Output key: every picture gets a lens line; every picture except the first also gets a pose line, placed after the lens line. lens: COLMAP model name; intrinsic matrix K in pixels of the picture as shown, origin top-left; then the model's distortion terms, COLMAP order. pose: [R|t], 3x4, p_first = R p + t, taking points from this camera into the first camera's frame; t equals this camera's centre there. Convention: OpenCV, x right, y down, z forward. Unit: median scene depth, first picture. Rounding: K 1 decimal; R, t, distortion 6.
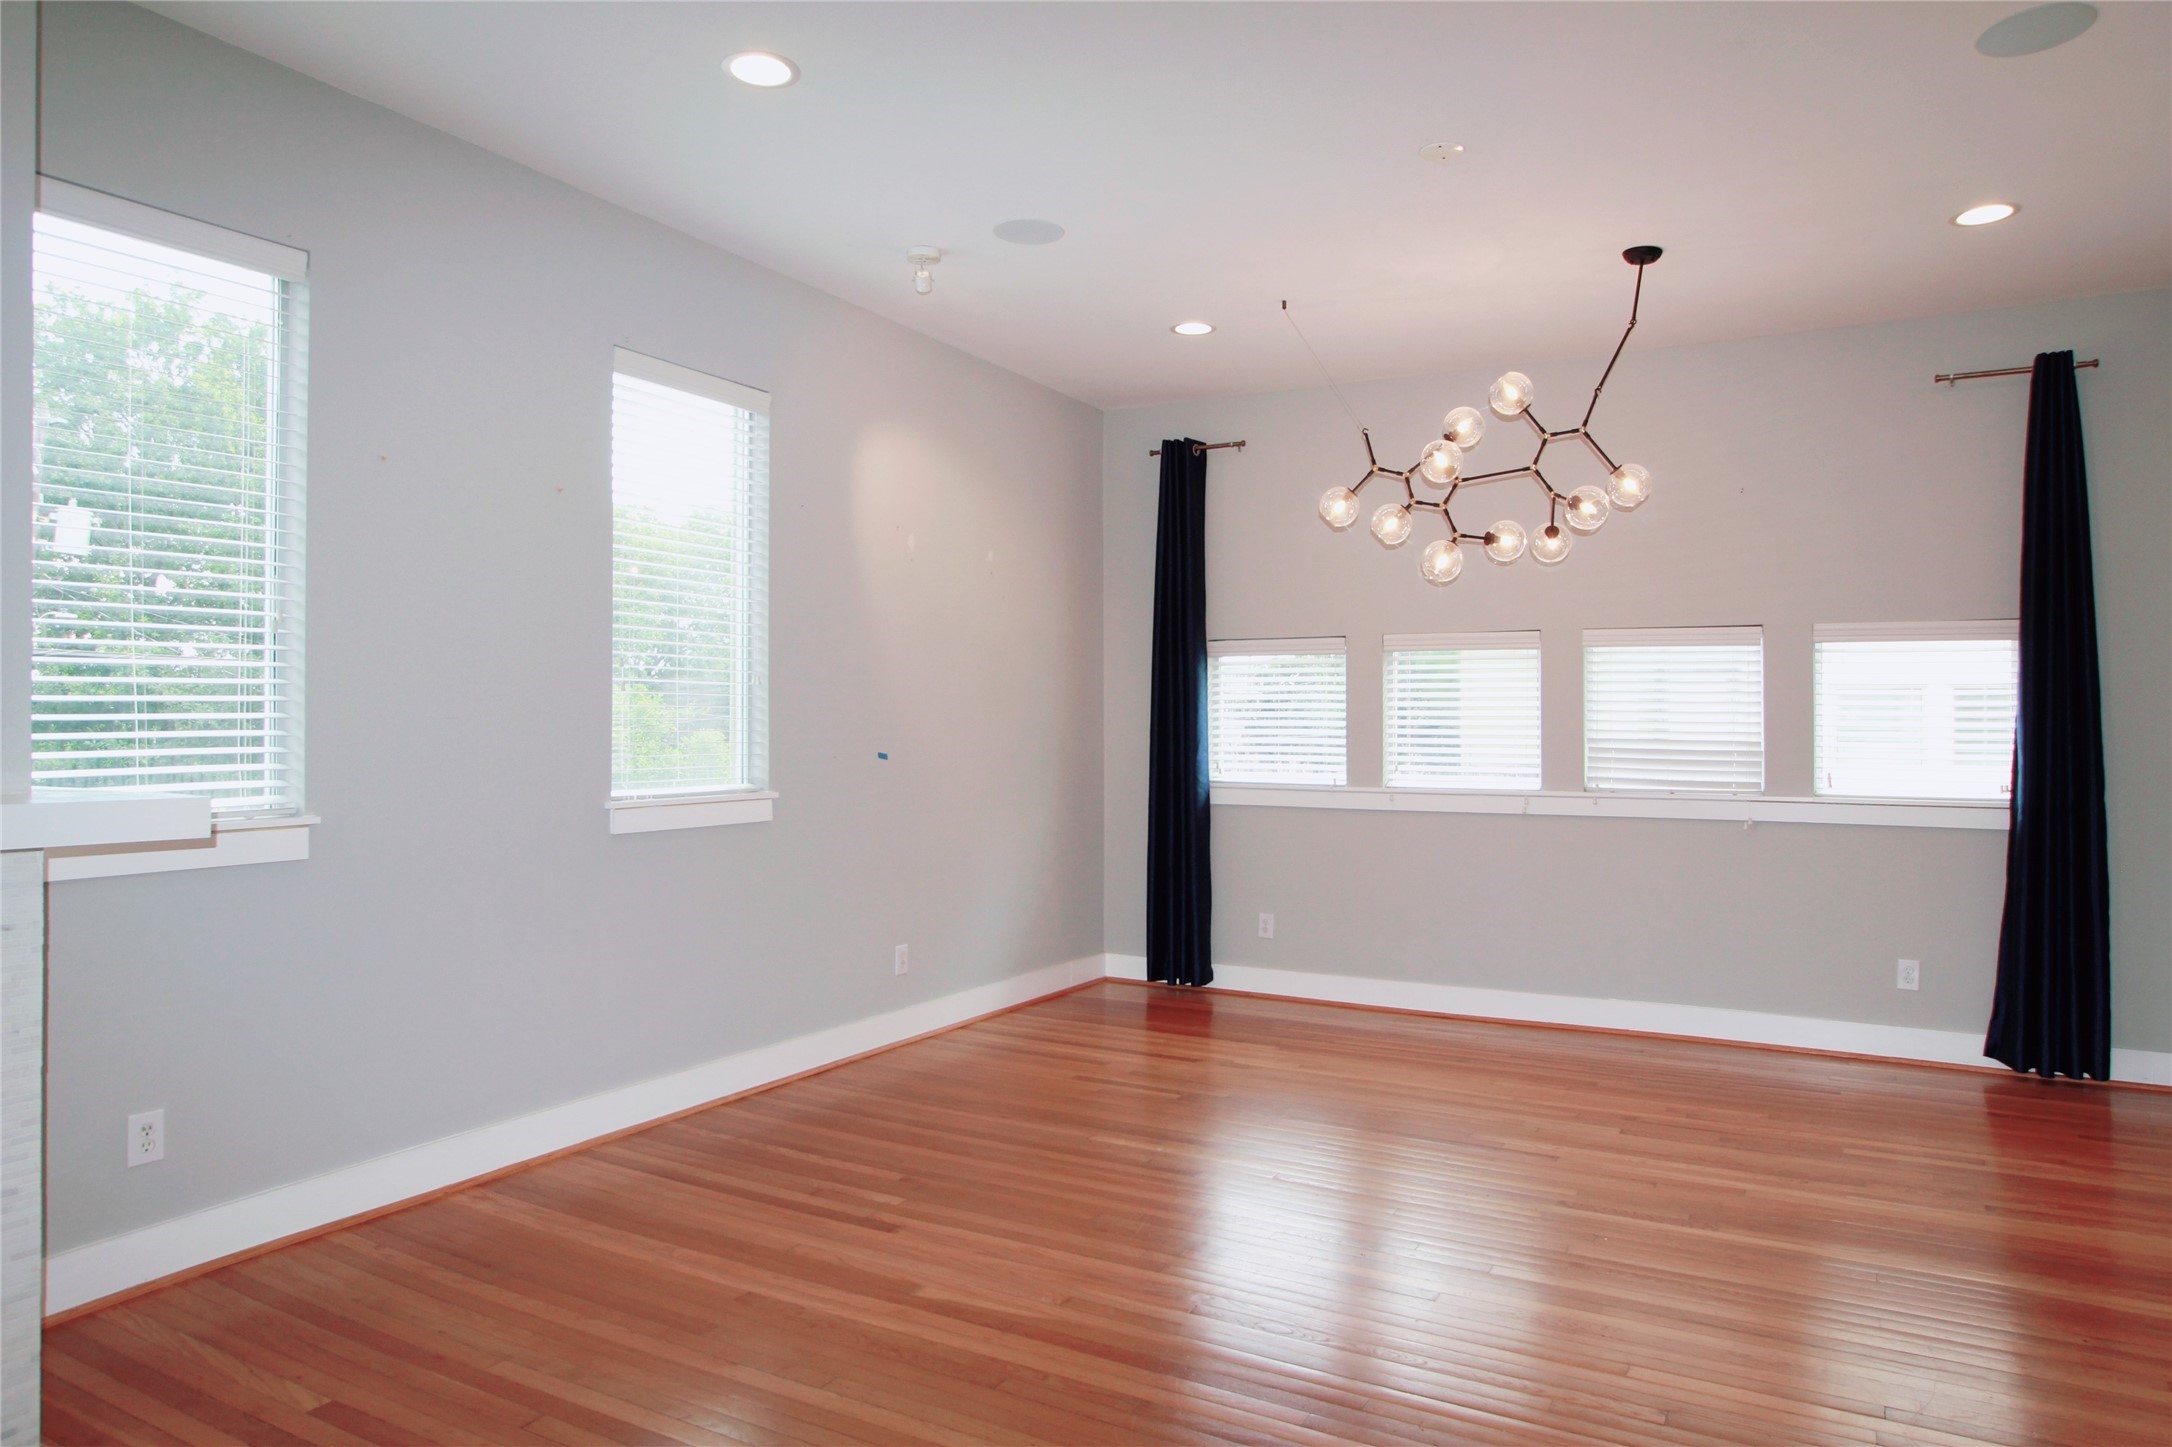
lens RADIAL K [[1352.0, 0, 1104.3], [0, 1352.0, 720.8], [0, 0, 1]] dist [-0.046035, 0.028471]
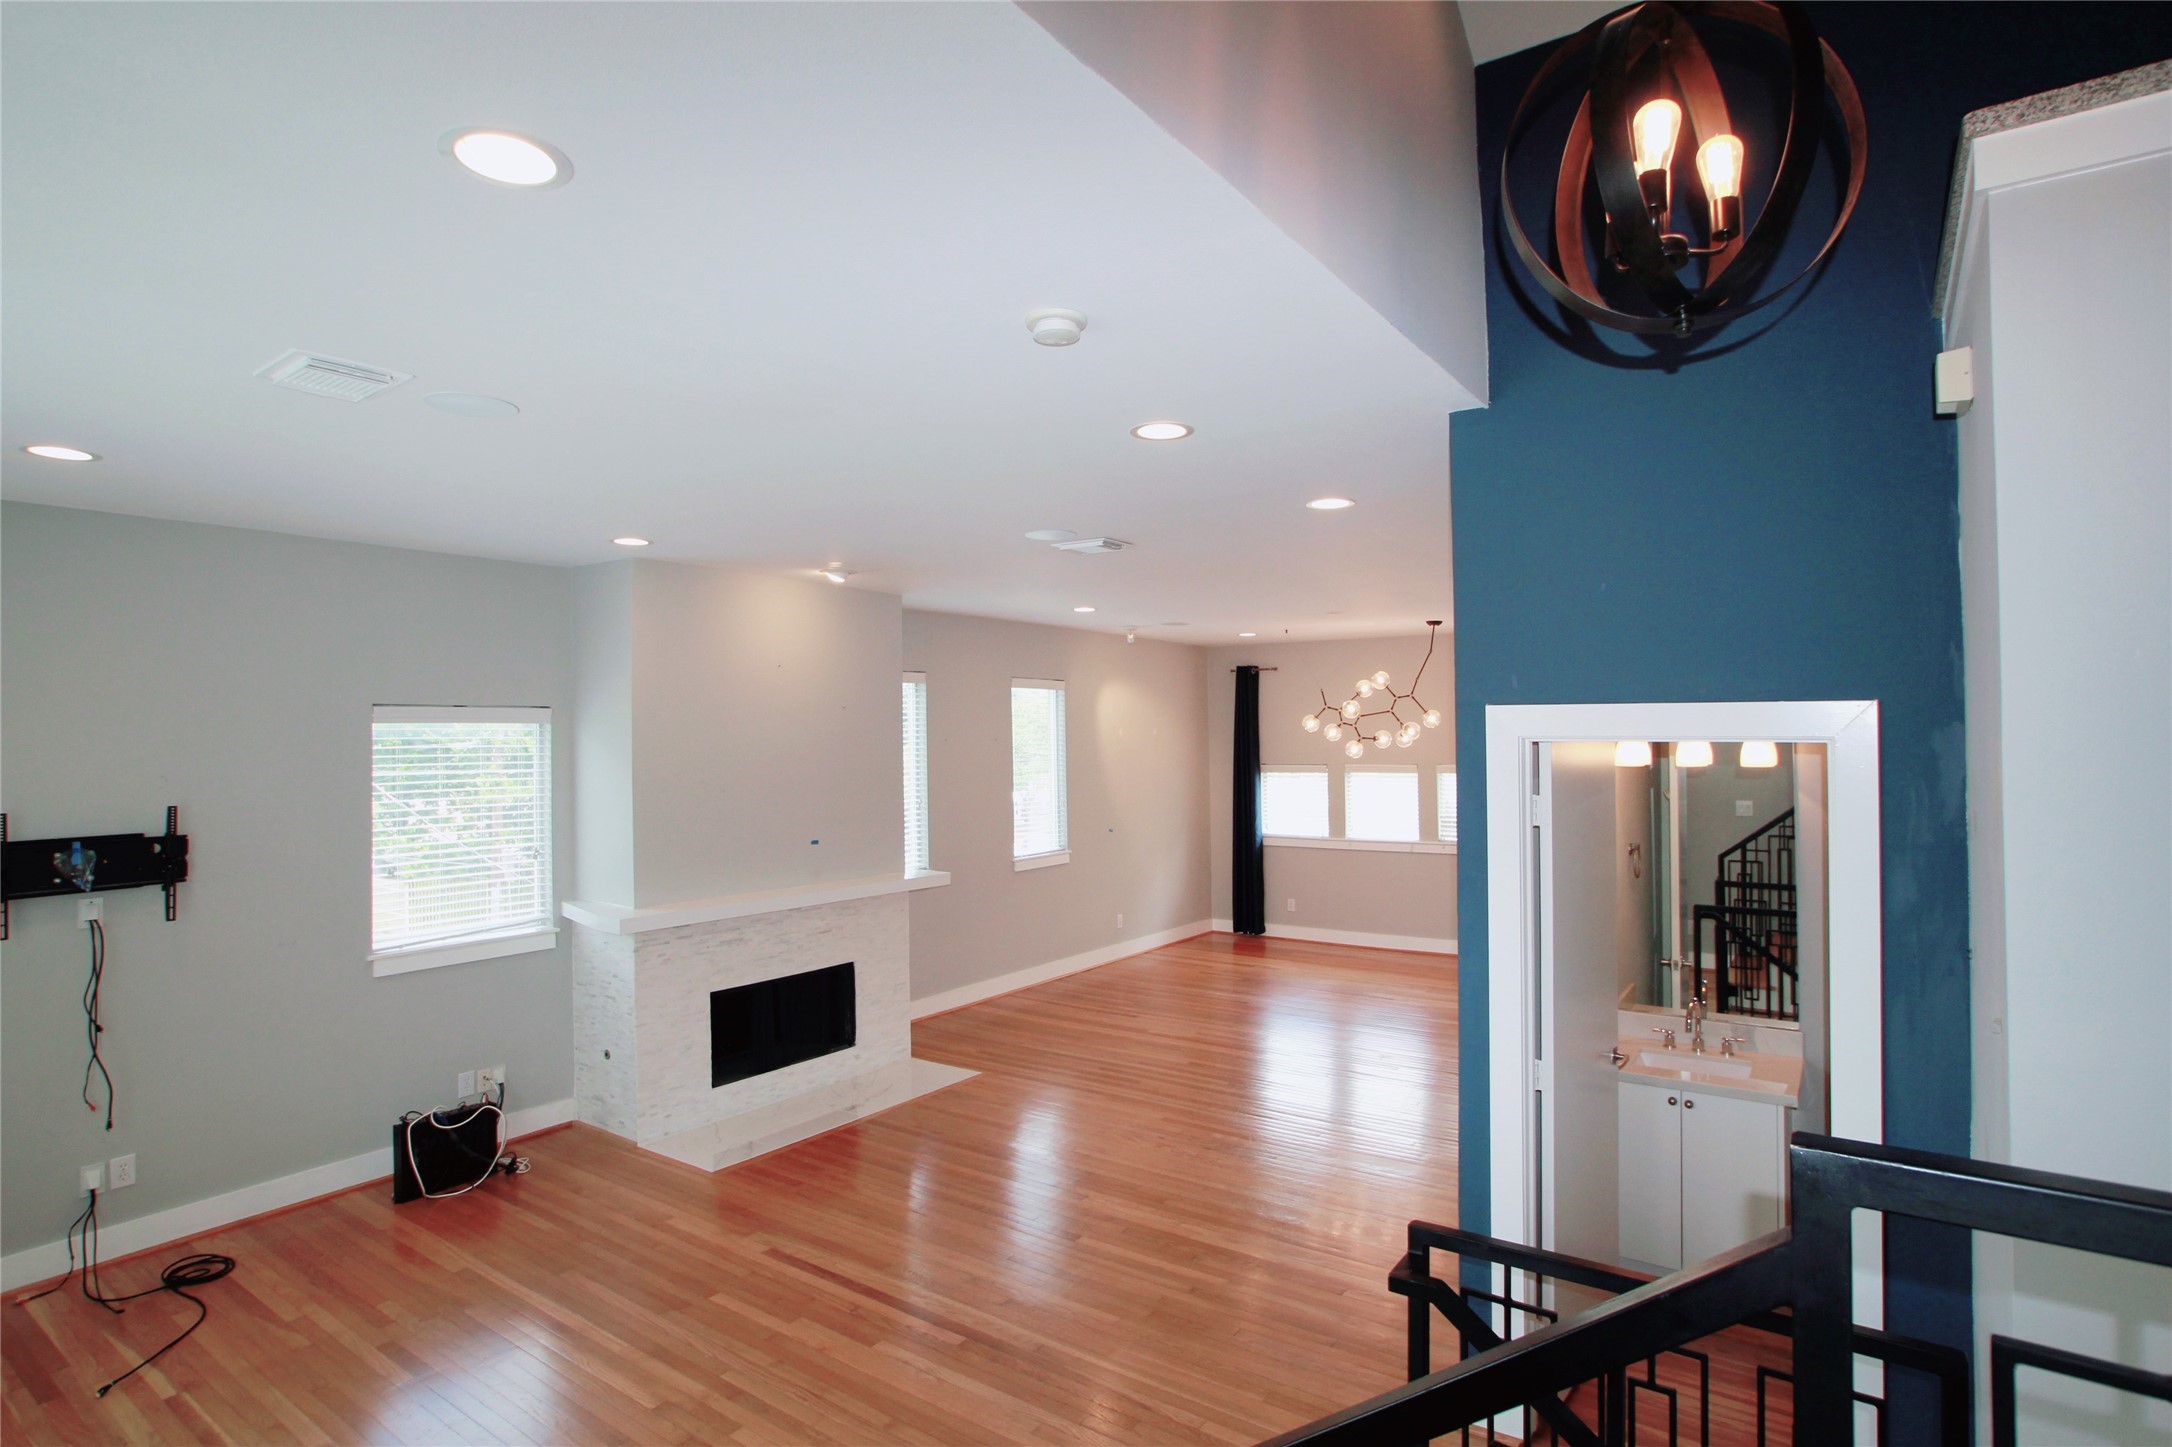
lens RADIAL K [[1107.4, 0, 1103.7], [0, 1107.4, 716.8], [0, 0, 1]] dist [-0.063017, 0.026602]
pose [[0.995066, -0.016267, -0.097876, 0.007574], [0.014893, 0.999780, -0.014759, -0.150570], [0.098094, 0.013228, 0.995089, -0.926270]]
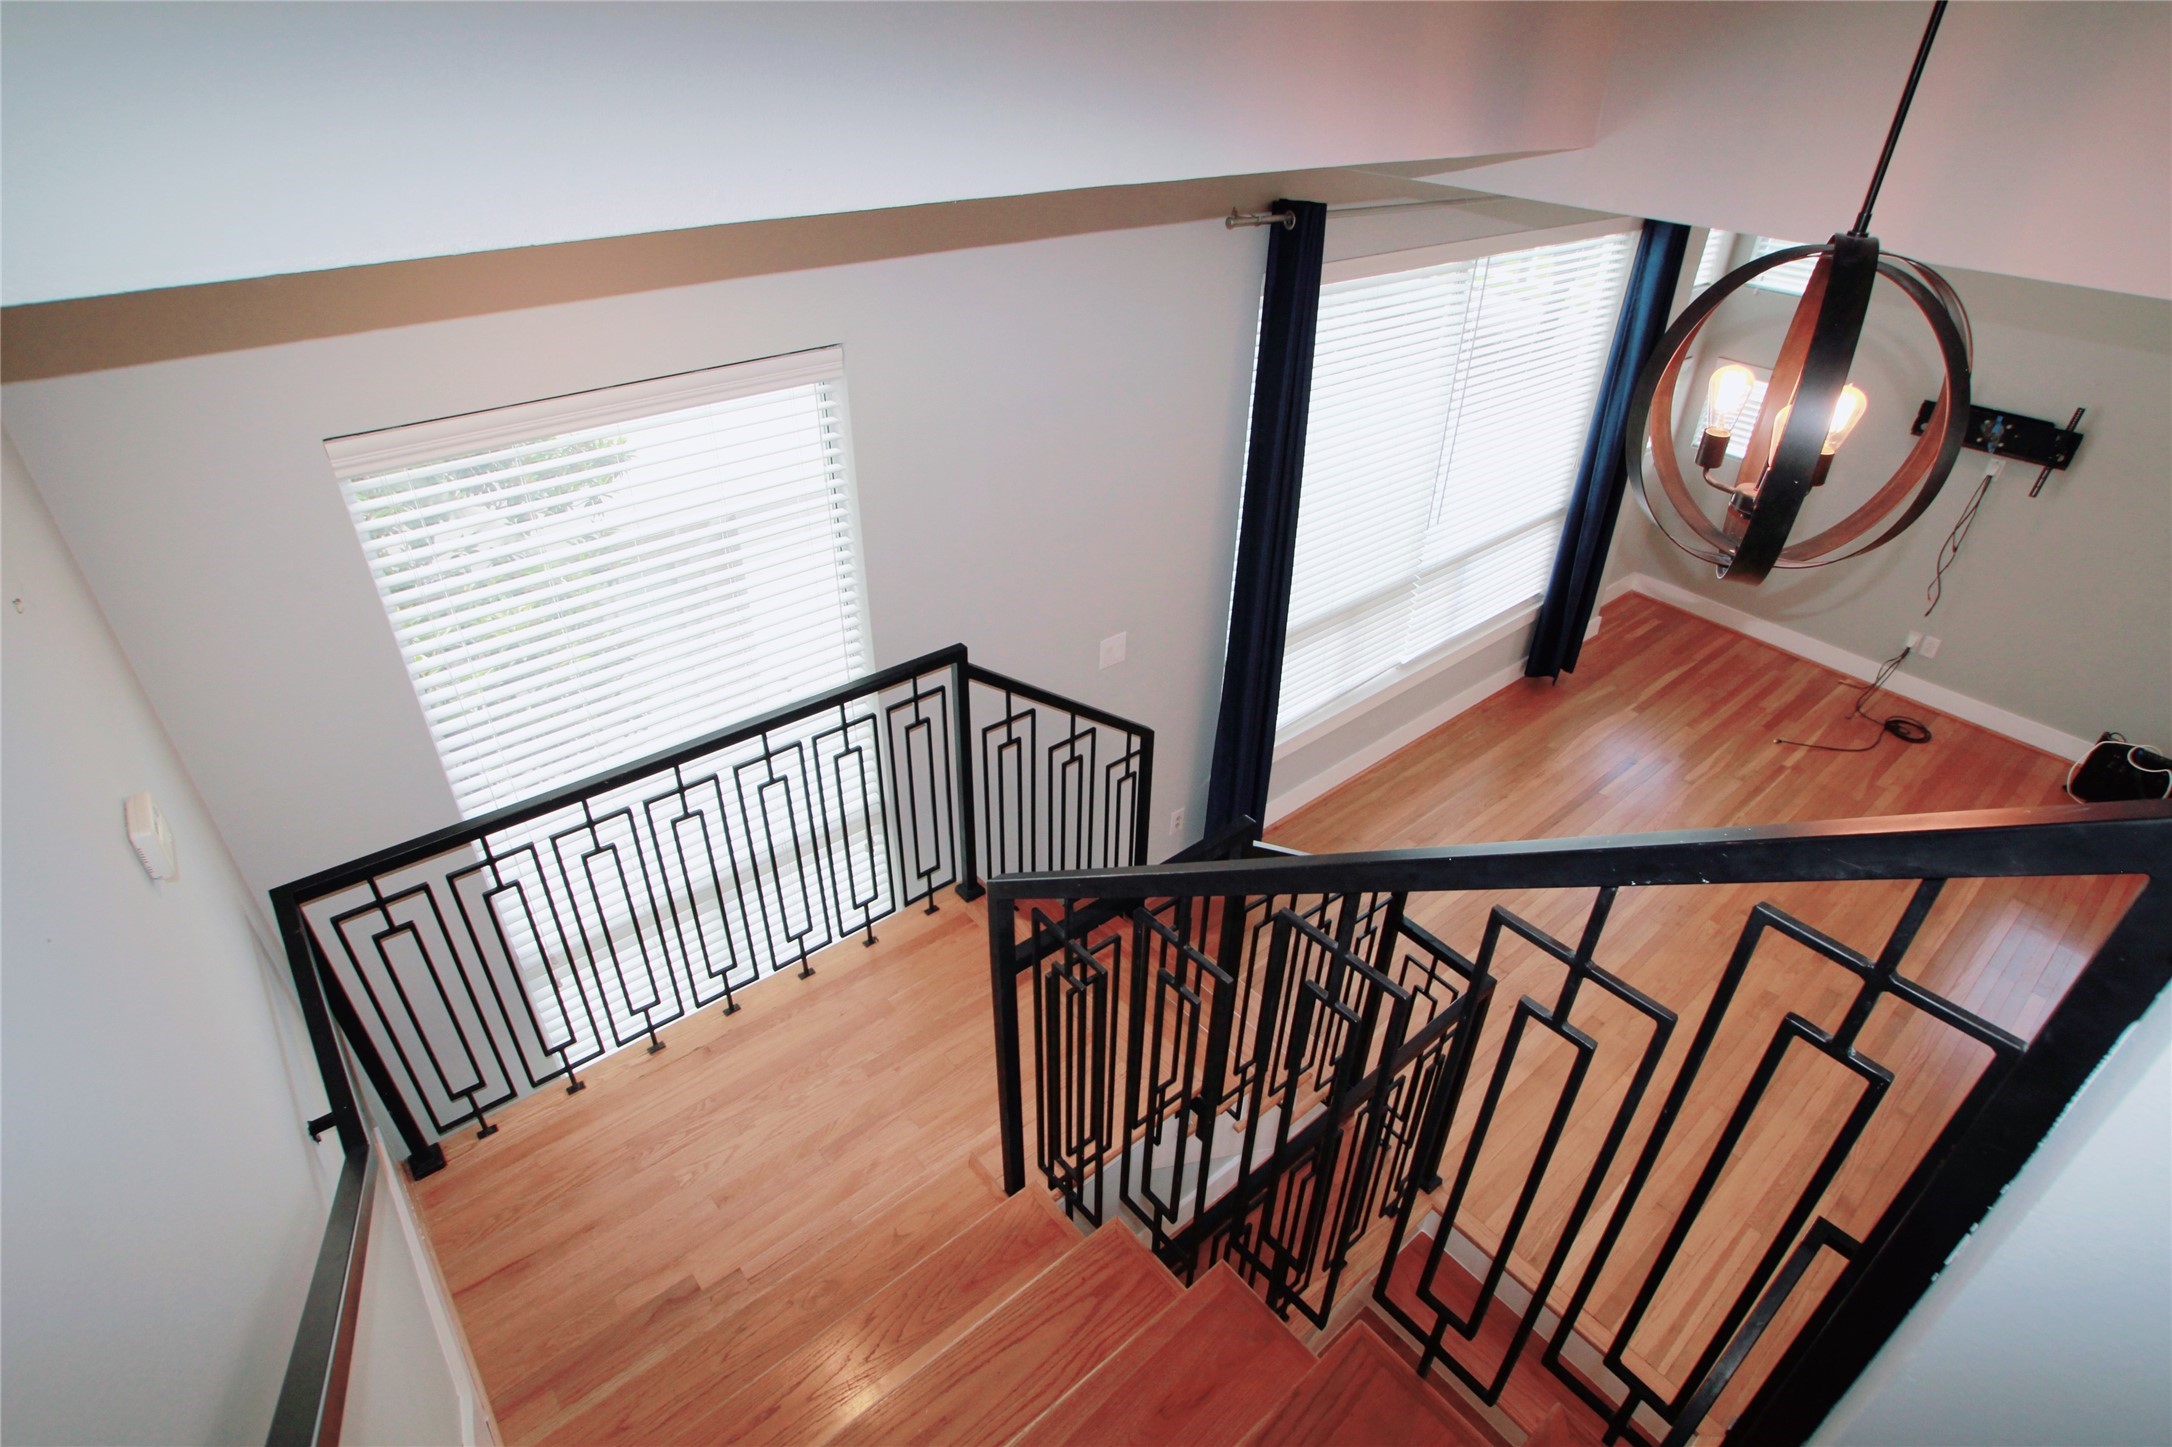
lens RADIAL K [[1107.4, 0, 1086.0], [0, 1107.4, 707.1], [0, 0, 1]] dist [-0.063017, 0.026602]
pose [[-0.356062, 0.496589, -0.791593, 0.507067], [-0.019198, 0.843045, 0.537501, -0.404609], [0.934265, 0.206580, -0.290643, -0.678967]]
